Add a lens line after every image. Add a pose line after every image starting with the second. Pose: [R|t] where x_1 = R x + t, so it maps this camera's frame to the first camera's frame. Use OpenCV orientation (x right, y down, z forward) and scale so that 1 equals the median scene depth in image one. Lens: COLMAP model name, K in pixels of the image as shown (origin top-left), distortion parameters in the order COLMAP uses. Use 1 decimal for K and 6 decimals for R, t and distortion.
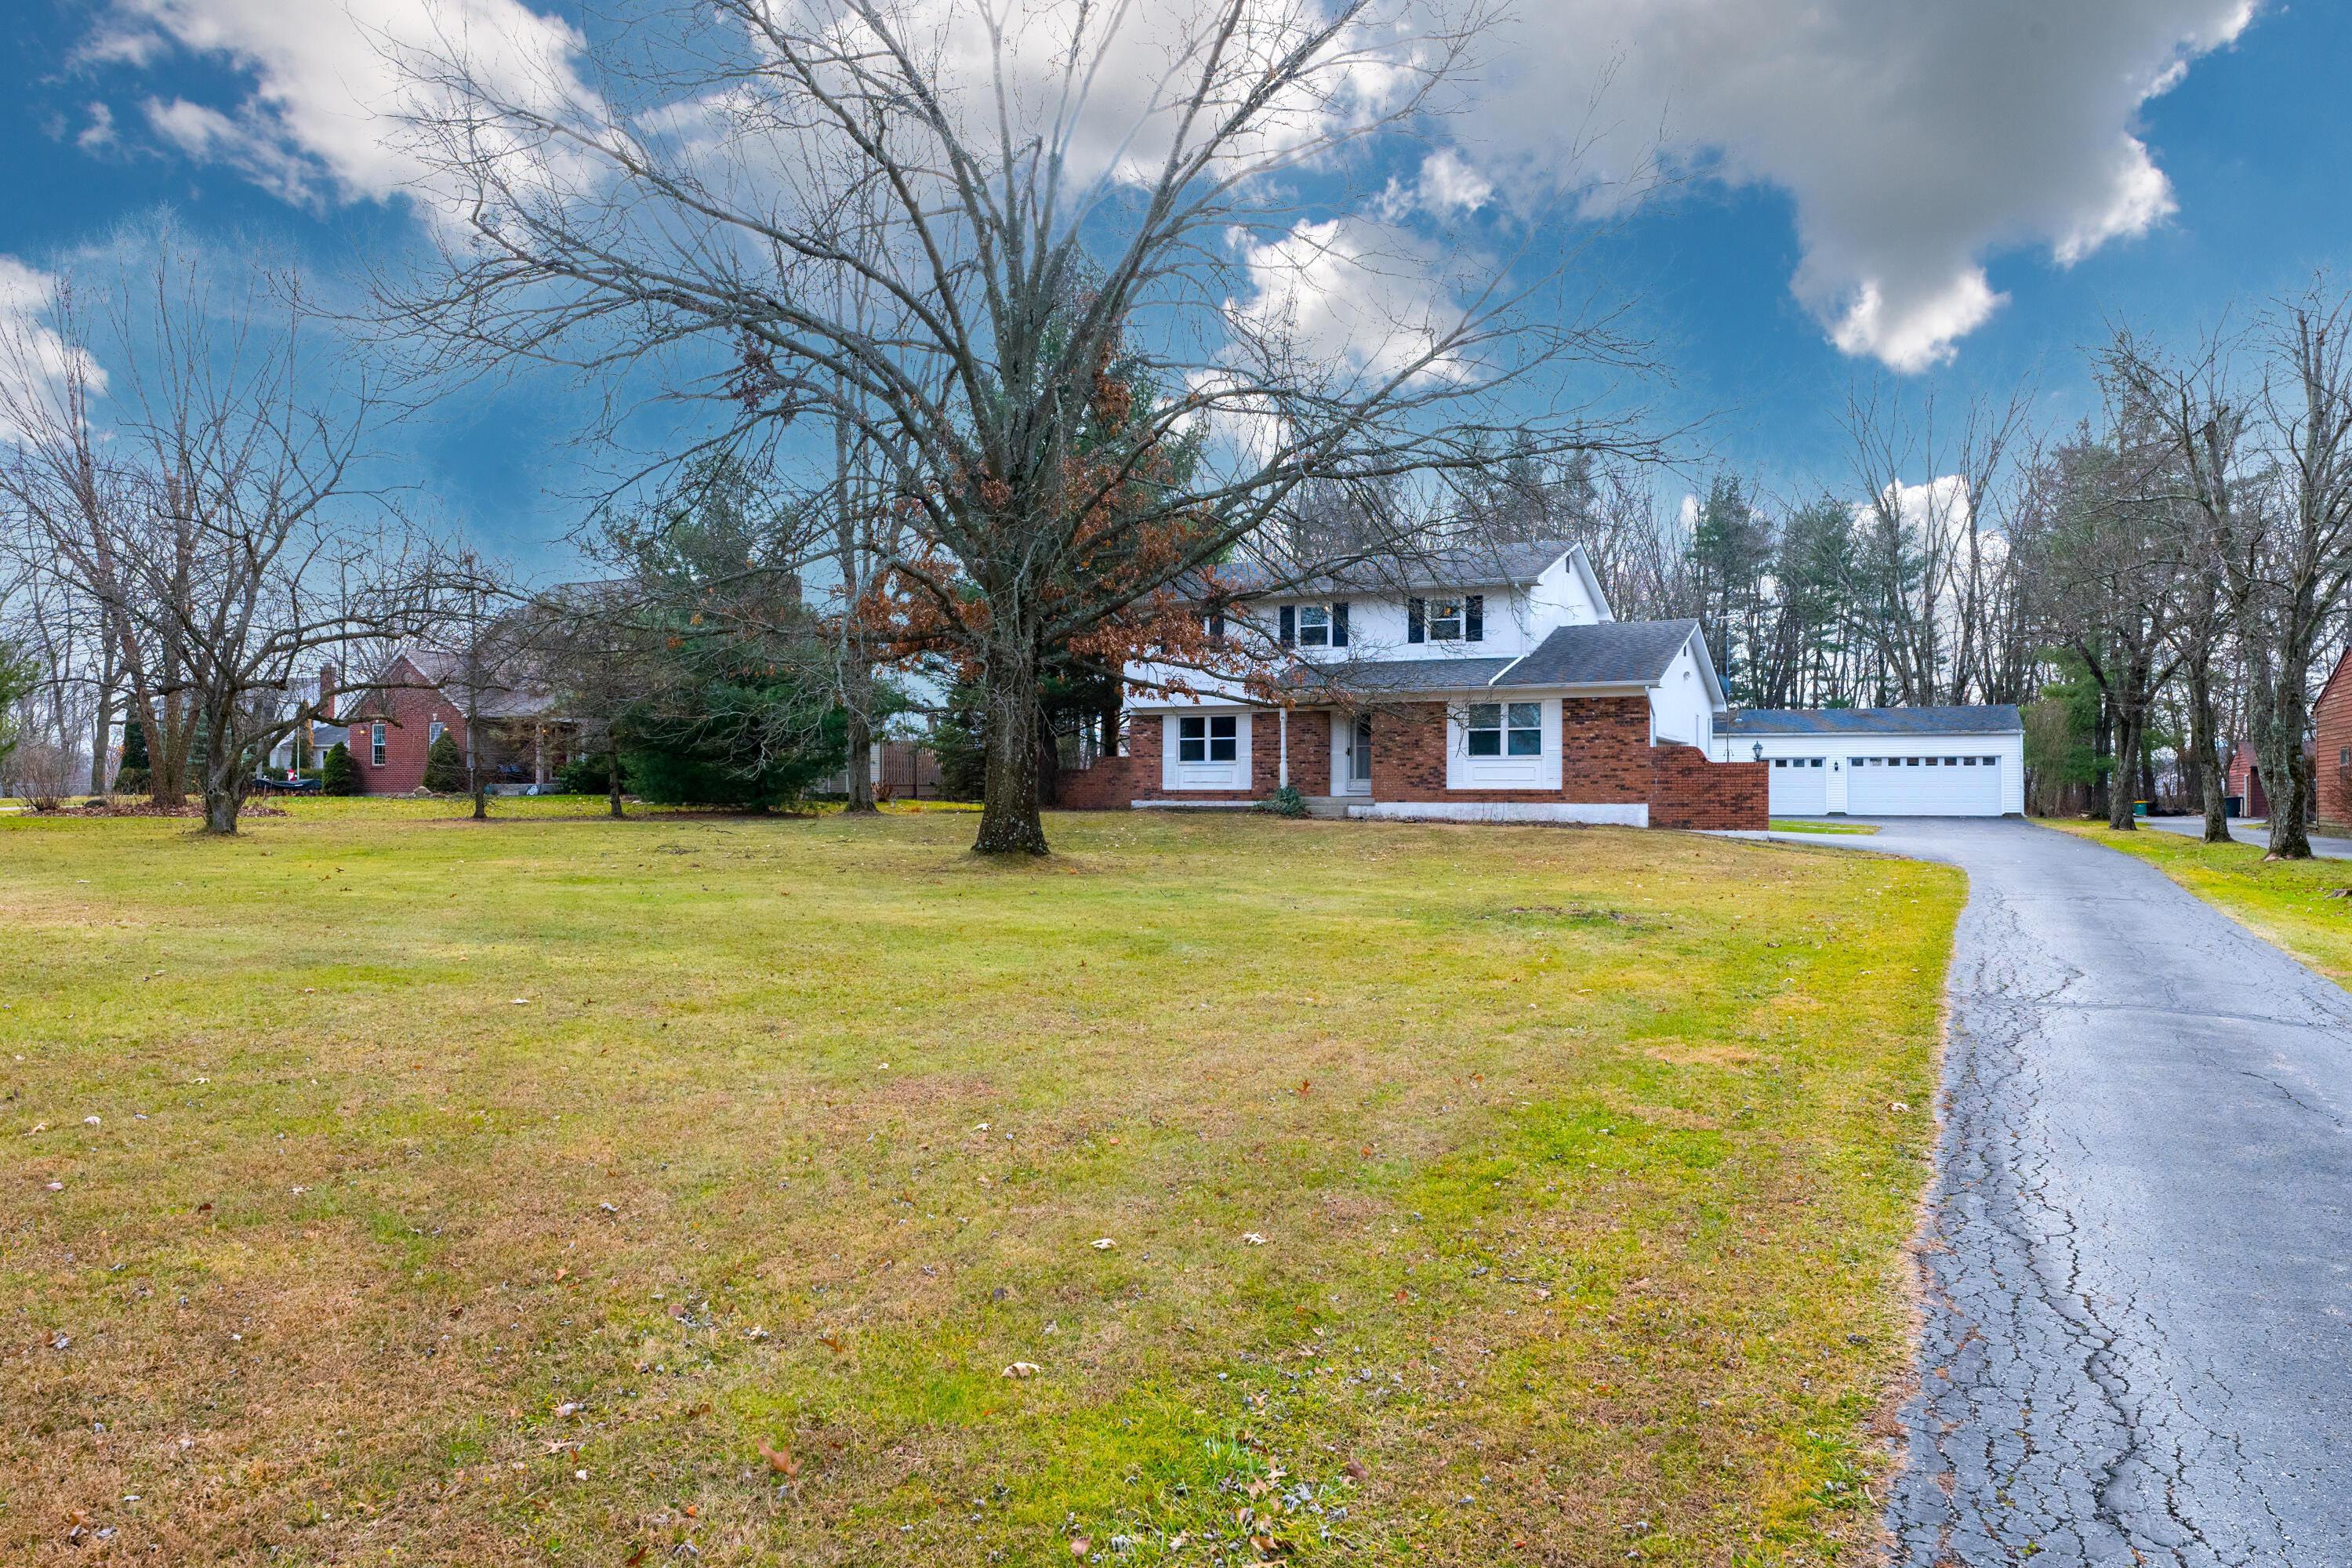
lens RADIAL K [[1250.6, 0, 1176.0], [0, 1250.6, 784.0], [0, 0, 1]] dist [-0.002258, -0.000171]
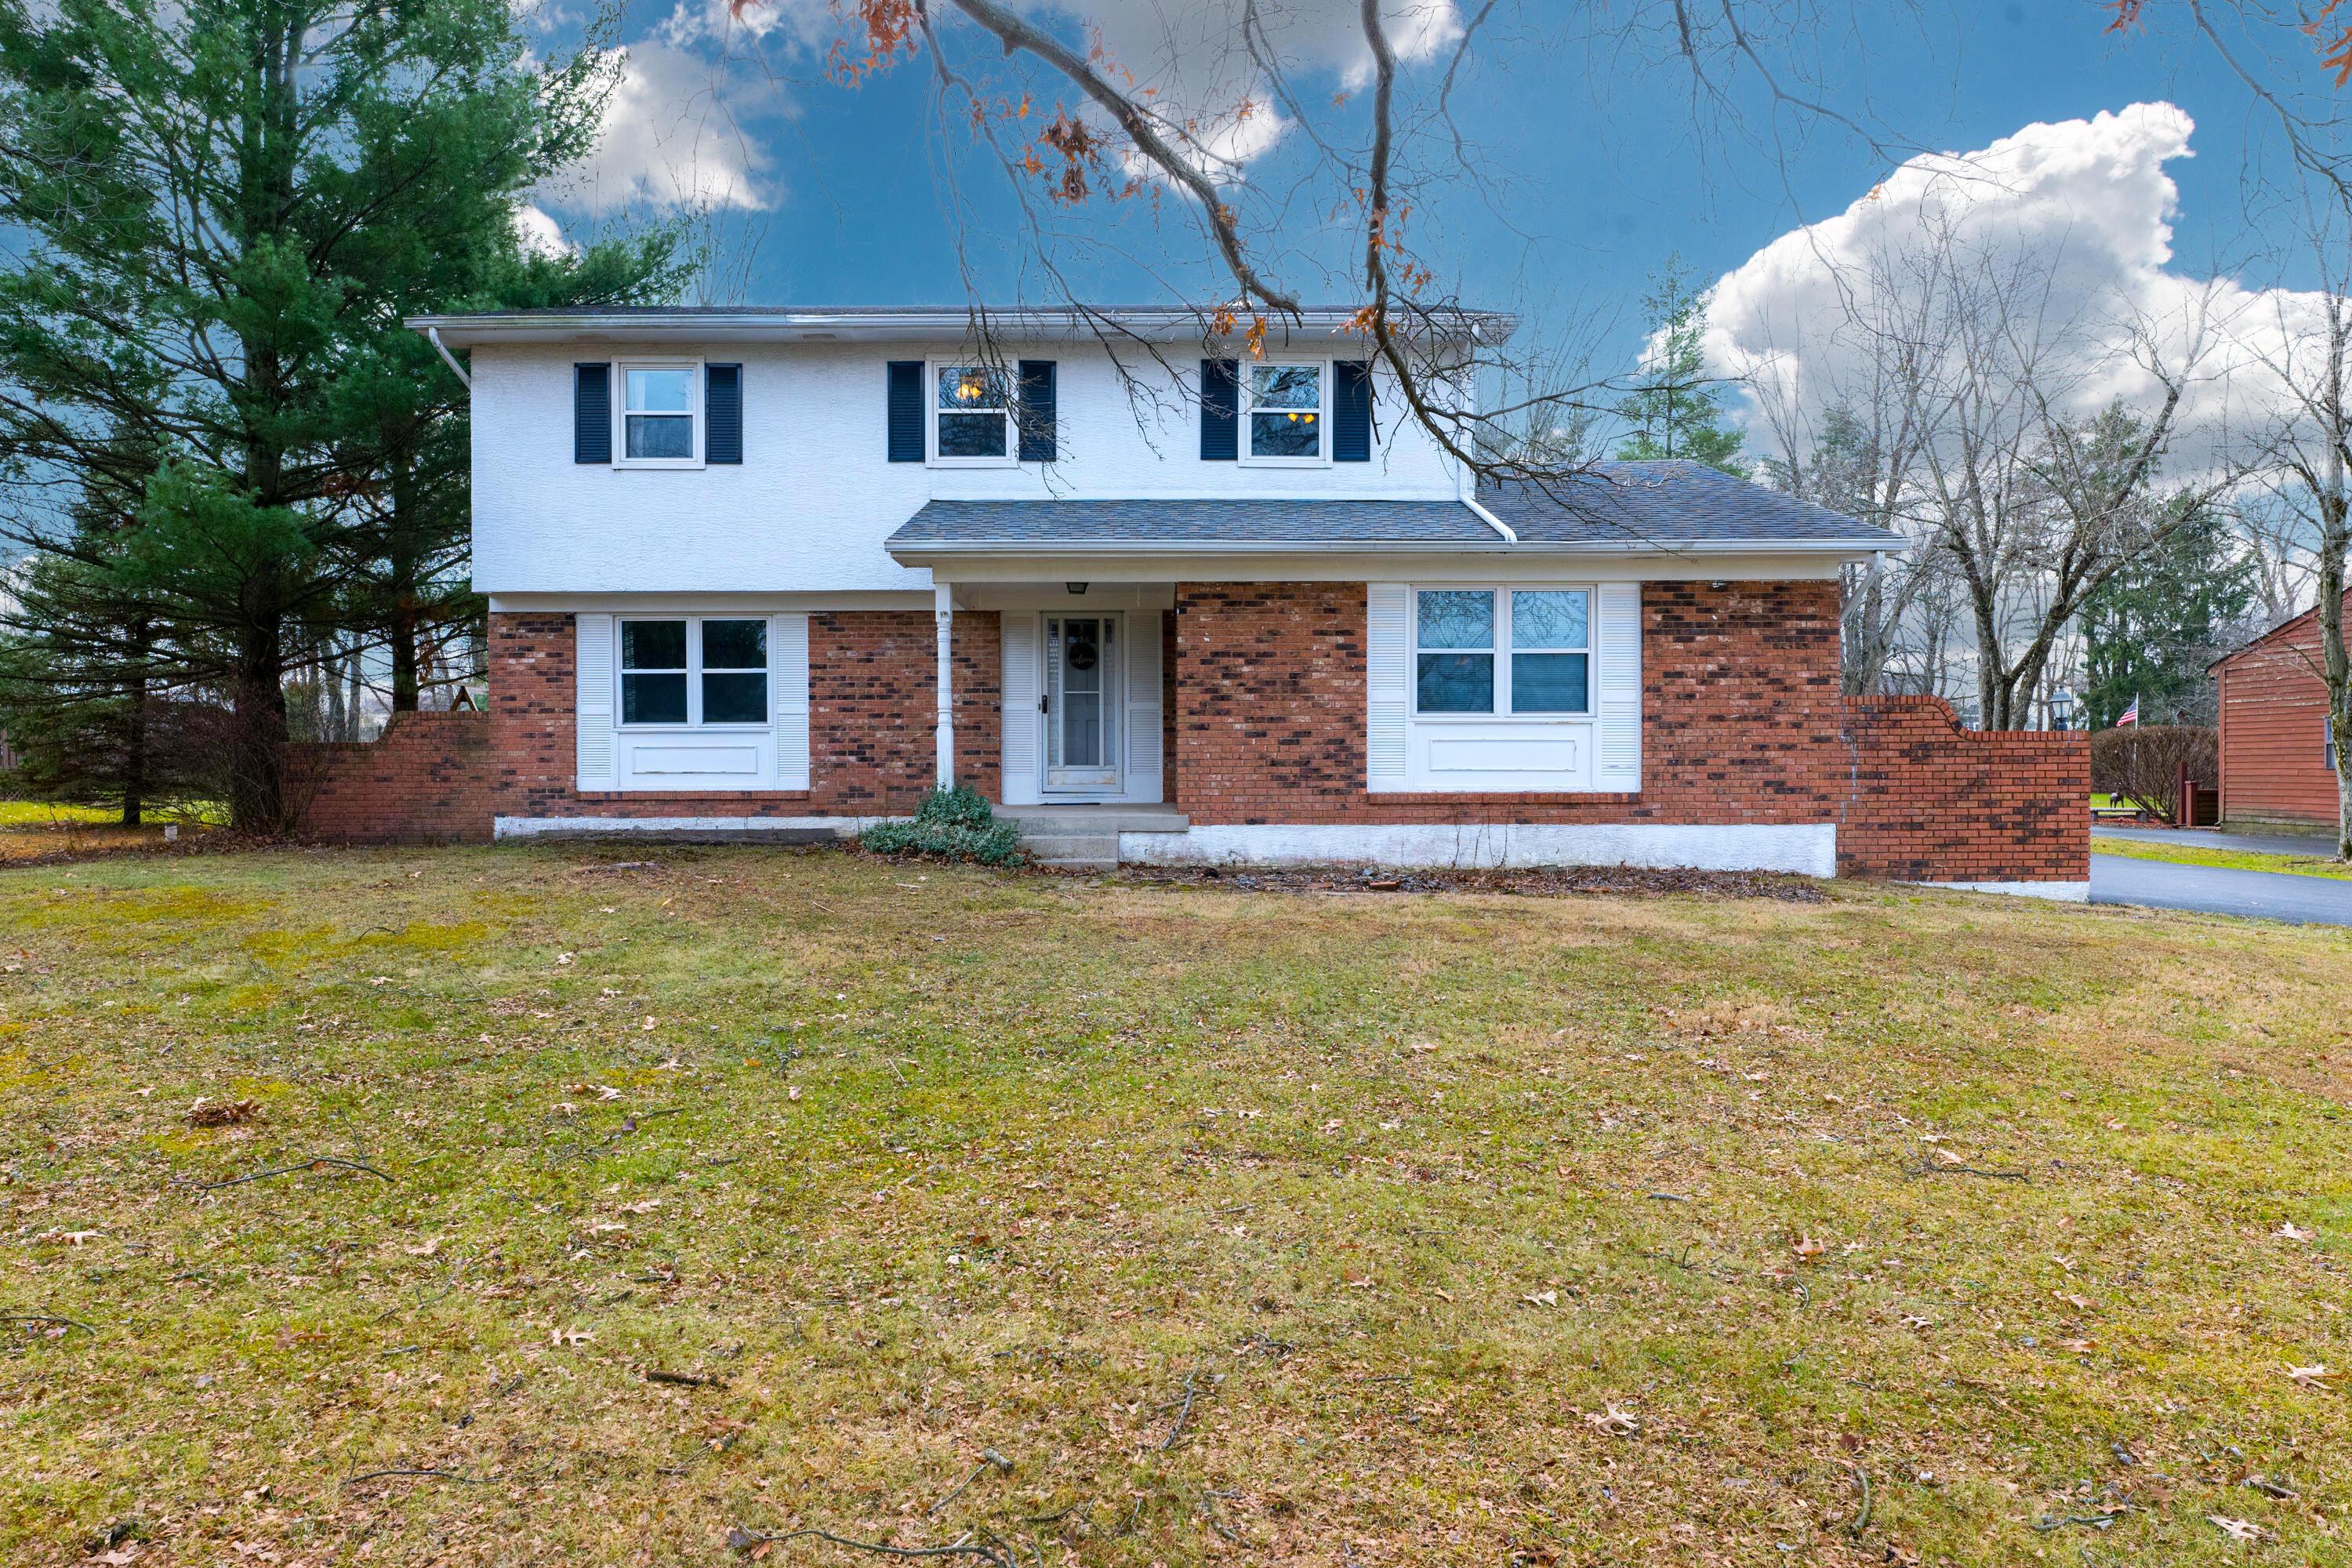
lens RADIAL K [[1455.4, 0, 1176.0], [0, 1455.4, 784.0], [0, 0, 1]] dist [0.002059, 0.000364]
pose [[0.900807, -0.008494, 0.434136, -0.052036], [0.001880, 0.999876, 0.015663, -0.006415], [-0.434215, -0.013293, 0.900711, 0.585468]]
